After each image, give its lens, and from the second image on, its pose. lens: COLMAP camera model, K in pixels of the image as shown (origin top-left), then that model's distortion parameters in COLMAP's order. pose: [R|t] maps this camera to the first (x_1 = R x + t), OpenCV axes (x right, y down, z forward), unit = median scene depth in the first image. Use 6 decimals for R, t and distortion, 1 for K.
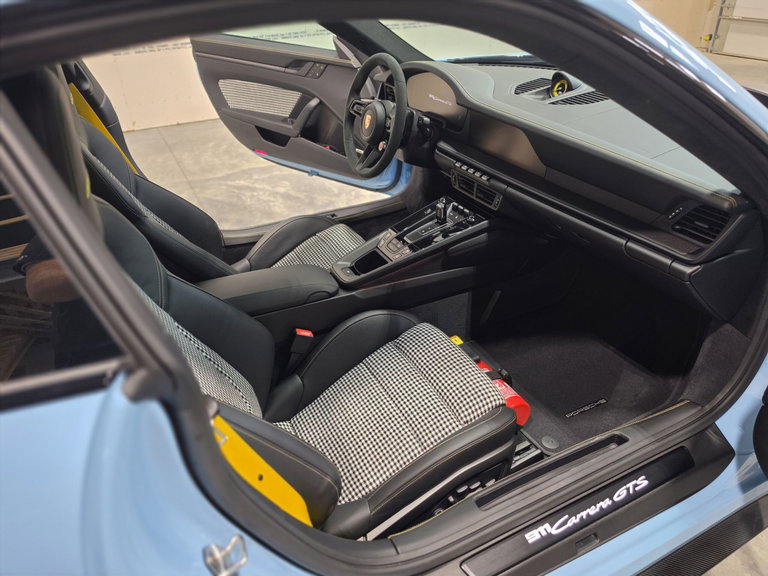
lens RADIAL K [[540.3, 0, 377.9], [0, 540.3, 282.3], [0, 0, 1]] dist [0.090669, -0.142851]
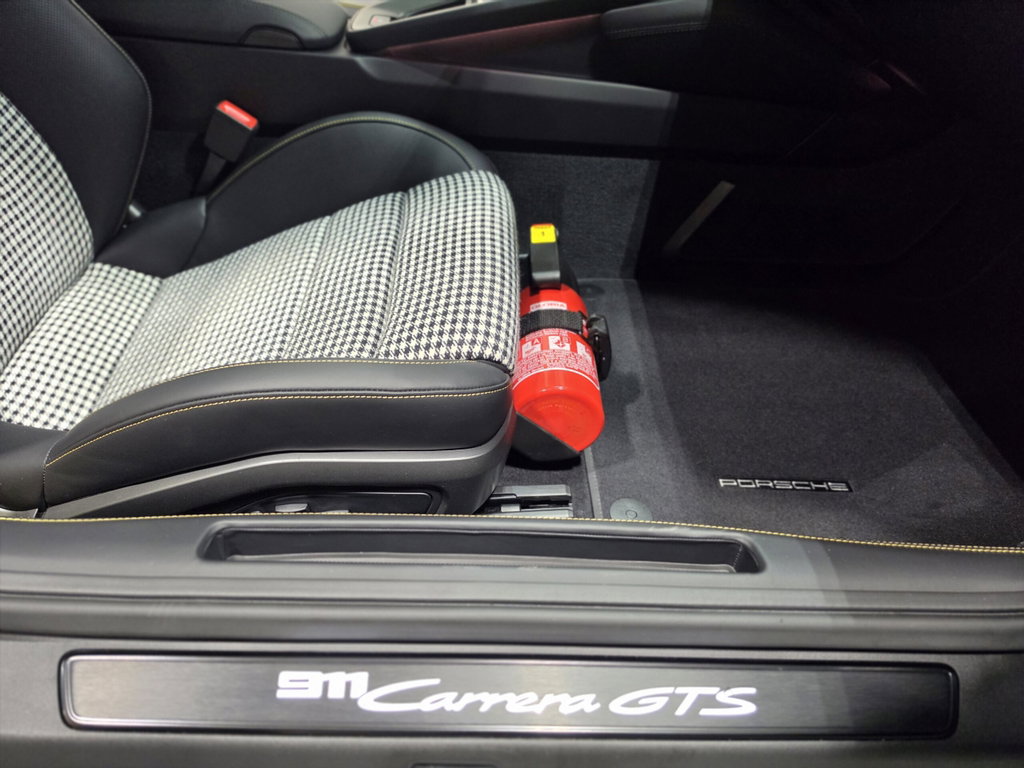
lens RADIAL K [[730.4, 0, 502.4], [0, 730.4, 383.3], [0, 0, 1]] dist [0.080286, -0.117645]
pose [[0.898994, 0.338914, -0.277393, 0.384344], [-0.292382, 0.935998, 0.196013, 0.139137], [0.326071, -0.095109, 0.940549, 0.531514]]
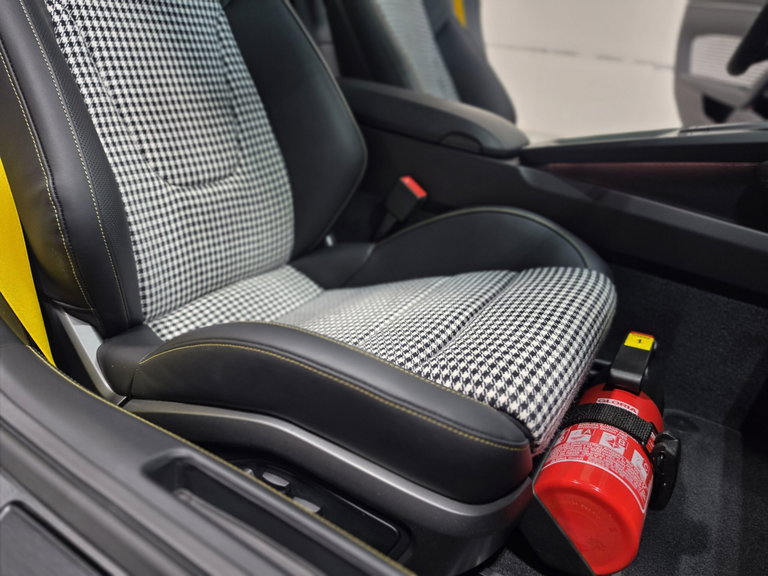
lens RADIAL K [[547.8, 0, 376.8], [0, 547.8, 287.4], [0, 0, 1]] dist [0.080286, -0.117645]
pose [[0.532167, 0.443312, -0.721300, 0.398922], [-0.544365, 0.831668, 0.109518, 0.166086], [0.648433, 0.334369, 0.683910, 0.679830]]
